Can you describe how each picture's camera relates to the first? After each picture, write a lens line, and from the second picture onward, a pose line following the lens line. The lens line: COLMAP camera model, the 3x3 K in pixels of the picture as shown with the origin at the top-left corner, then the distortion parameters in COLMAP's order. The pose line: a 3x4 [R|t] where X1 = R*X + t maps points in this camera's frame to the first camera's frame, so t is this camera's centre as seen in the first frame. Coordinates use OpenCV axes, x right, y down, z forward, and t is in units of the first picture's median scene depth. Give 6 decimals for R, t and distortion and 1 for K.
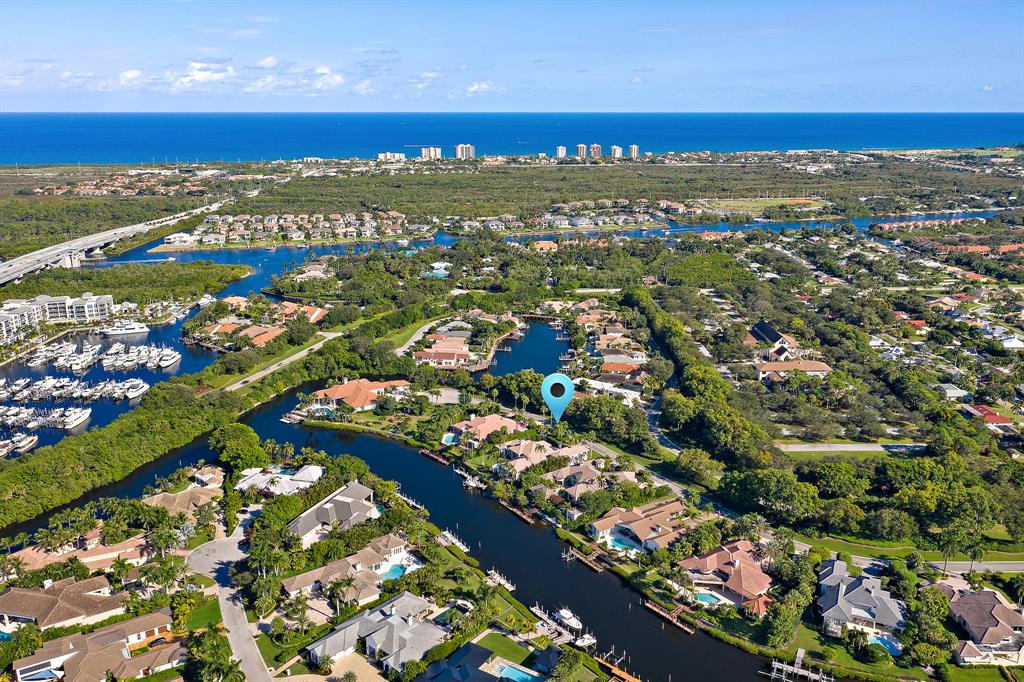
lens RADIAL K [[807.4, 0, 512.0], [0, 807.4, 341.0], [0, 0, 1]] dist [-0.004455, 0.002580]
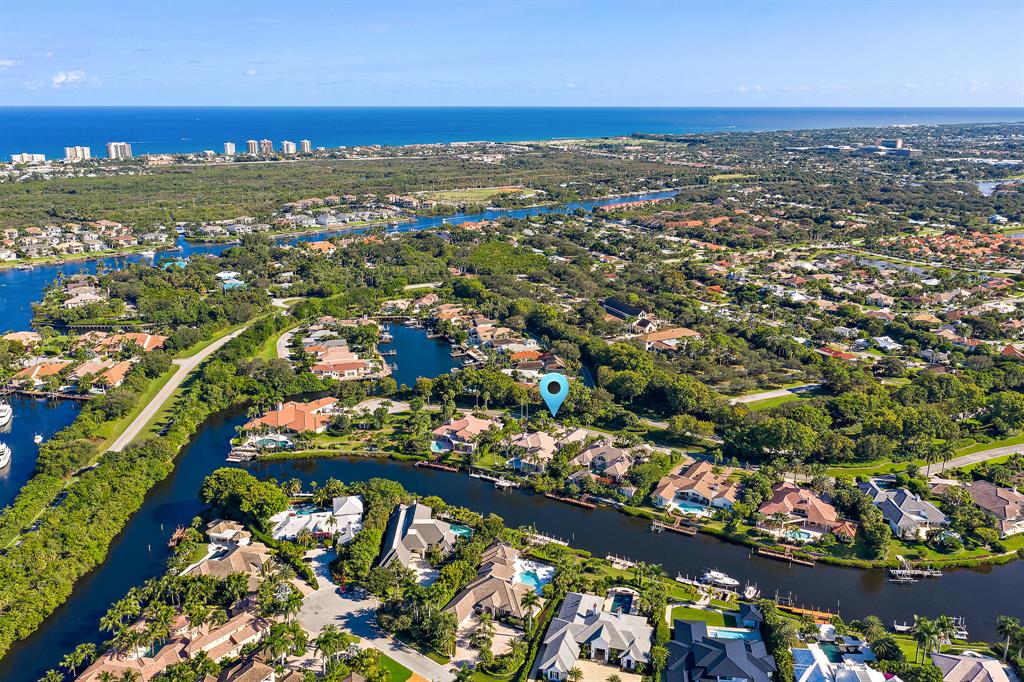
lens RADIAL K [[807.4, 0, 512.0], [0, 807.4, 341.0], [0, 0, 1]] dist [-0.004455, 0.002580]
pose [[0.906983, -0.116807, 0.404645, -0.328885], [0.113986, 0.992994, 0.031152, -0.021382], [-0.405449, 0.017869, 0.913943, 0.066859]]
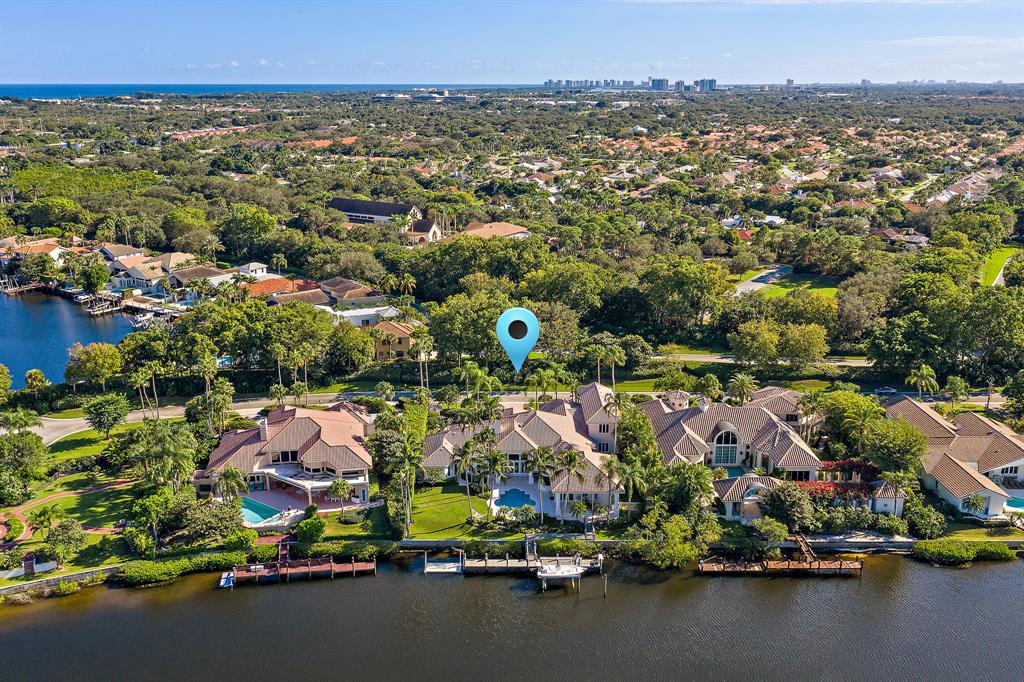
lens RADIAL K [[875.2, 0, 512.0], [0, 875.2, 341.0], [0, 0, 1]] dist [-0.005167, -0.002717]
pose [[0.547538, -0.225697, 0.805769, -0.249940], [0.213960, 0.968690, 0.125940, 0.031486], [-0.808964, 0.103446, 0.578684, 0.628776]]
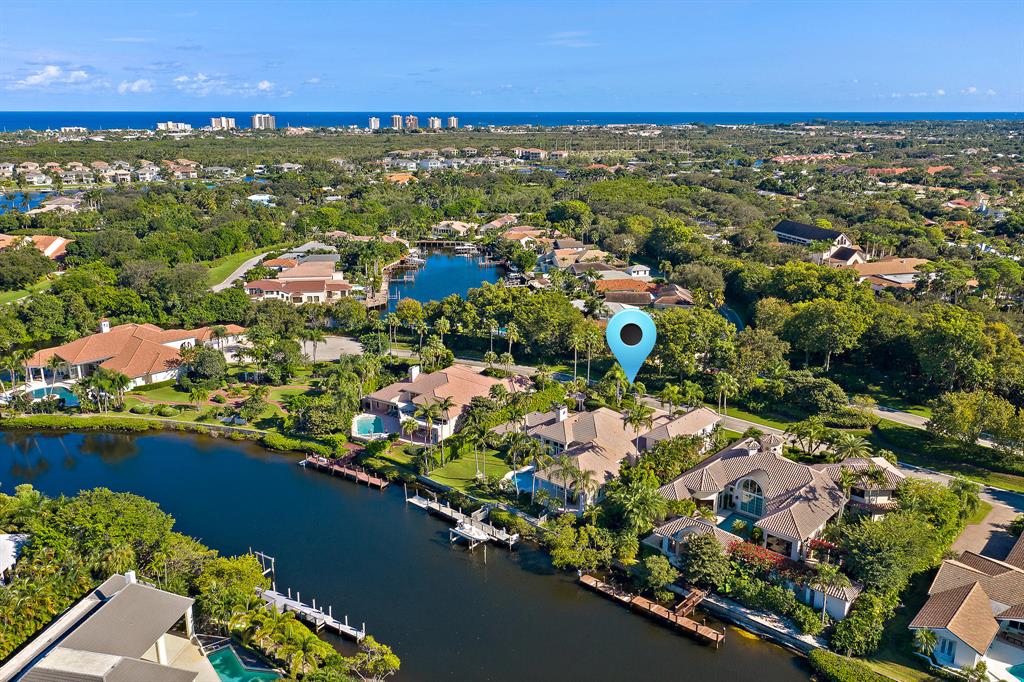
lens RADIAL K [[820.9, 0, 517.2], [0, 820.9, 341.1], [0, 0, 1]] dist [-0.010159, -0.003446]
pose [[0.970438, -0.063656, 0.232805, -0.087582], [0.063171, 0.997957, 0.009548, 0.068142], [-0.232937, 0.005441, 0.972477, 0.493038]]
